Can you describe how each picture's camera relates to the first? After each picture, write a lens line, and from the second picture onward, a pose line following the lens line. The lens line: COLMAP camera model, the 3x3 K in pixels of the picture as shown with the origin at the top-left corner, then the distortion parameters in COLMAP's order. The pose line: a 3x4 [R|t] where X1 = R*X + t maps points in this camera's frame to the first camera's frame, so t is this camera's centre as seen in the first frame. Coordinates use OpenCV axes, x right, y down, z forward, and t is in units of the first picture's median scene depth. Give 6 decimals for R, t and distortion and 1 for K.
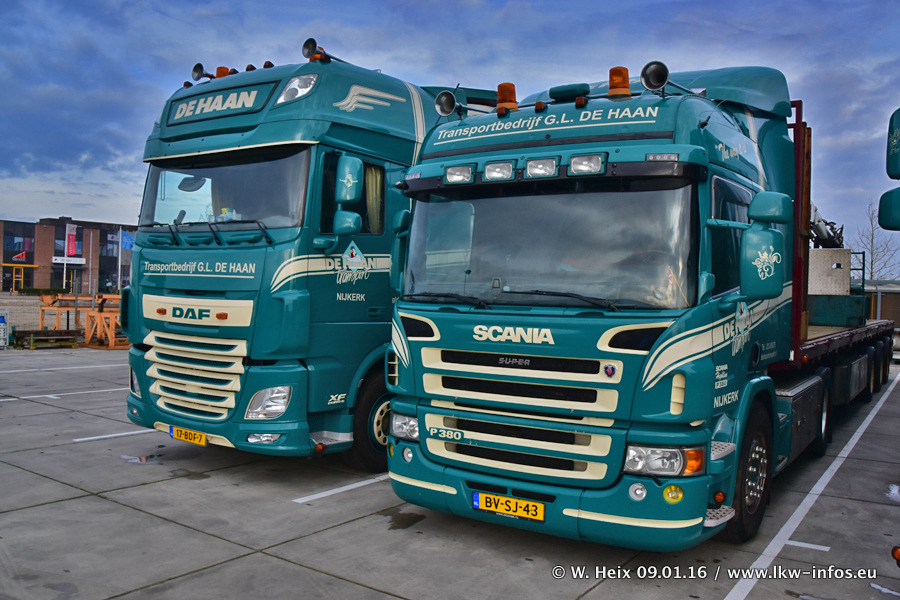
lens RADIAL K [[764.7, 0, 462.8], [0, 764.7, 305.1], [0, 0, 1]] dist [-0.139101, 0.066745]
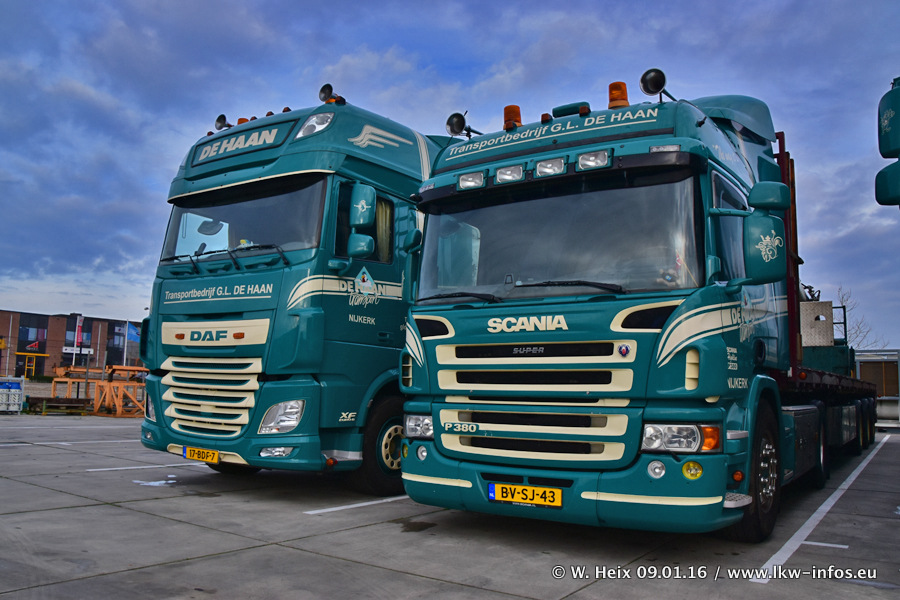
lens RADIAL K [[730.5, 0, 423.4], [0, 730.5, 303.5], [0, 0, 1]] dist [-0.152142, 0.076289]
pose [[0.999447, -0.004857, -0.032888, -0.037603], [0.000153, 0.989932, -0.141541, 0.136178], [0.033244, 0.141457, 0.989386, 0.015764]]
